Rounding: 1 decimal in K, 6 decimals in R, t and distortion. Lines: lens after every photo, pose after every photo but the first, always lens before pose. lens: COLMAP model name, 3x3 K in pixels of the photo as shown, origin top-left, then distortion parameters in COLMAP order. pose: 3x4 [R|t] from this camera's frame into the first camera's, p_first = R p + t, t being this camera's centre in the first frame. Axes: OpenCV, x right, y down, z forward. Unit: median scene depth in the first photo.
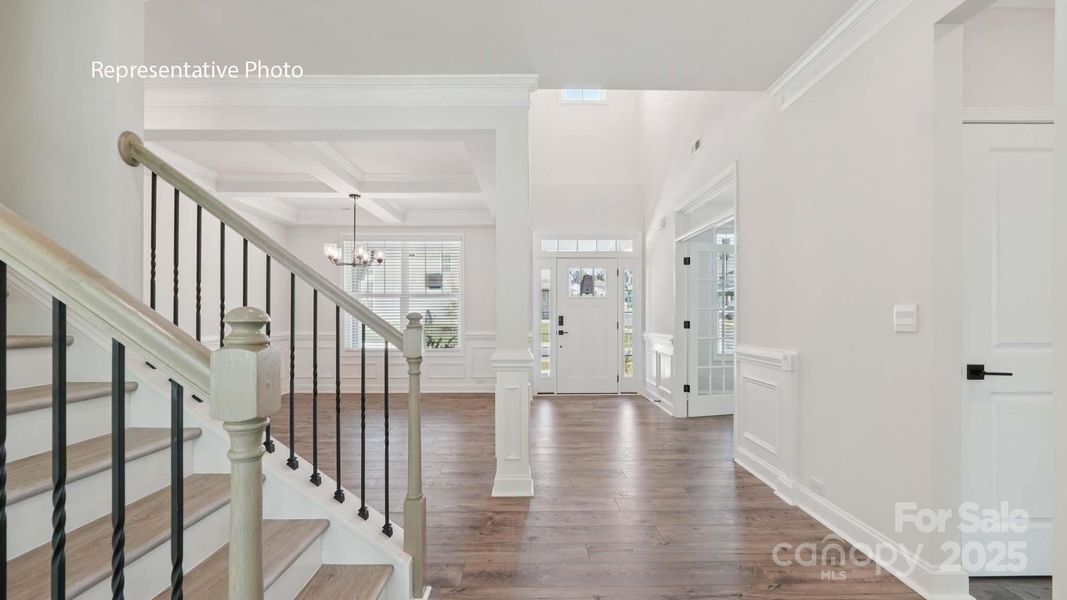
lens RADIAL K [[453.3, 0, 539.1], [0, 453.3, 311.8], [0, 0, 1]] dist [-0.015992, 0.006474]
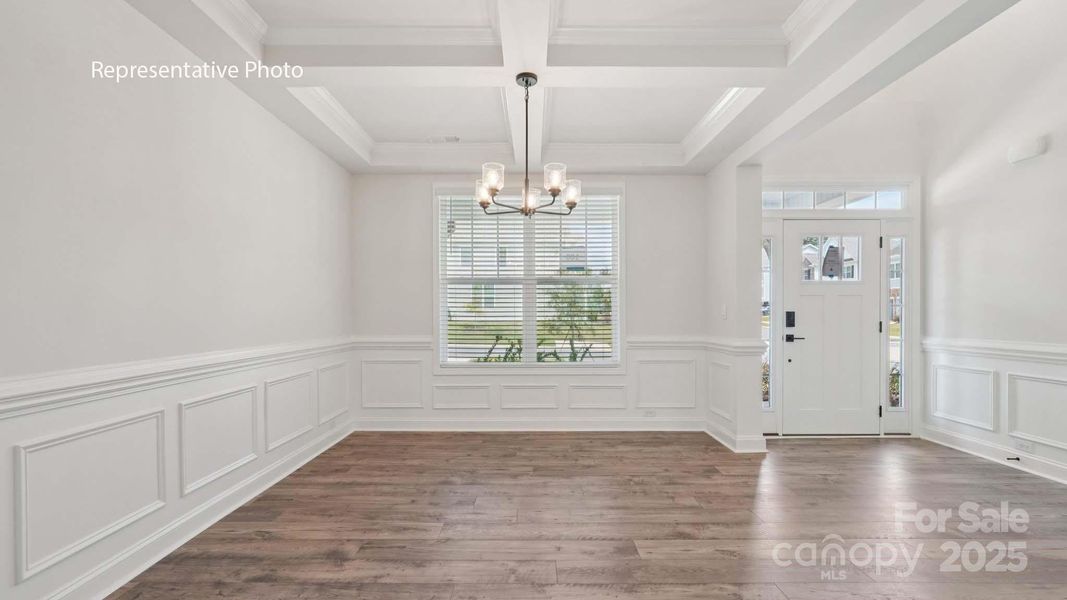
lens RADIAL K [[453.3, 0, 539.1], [0, 453.3, 311.8], [0, 0, 1]] dist [-0.015992, 0.006474]
pose [[1.000000, 0.000969, -0.000187, -0.300967], [-0.000969, 0.999997, 0.002103, 0.008239], [0.000189, -0.002103, 0.999998, 0.371704]]
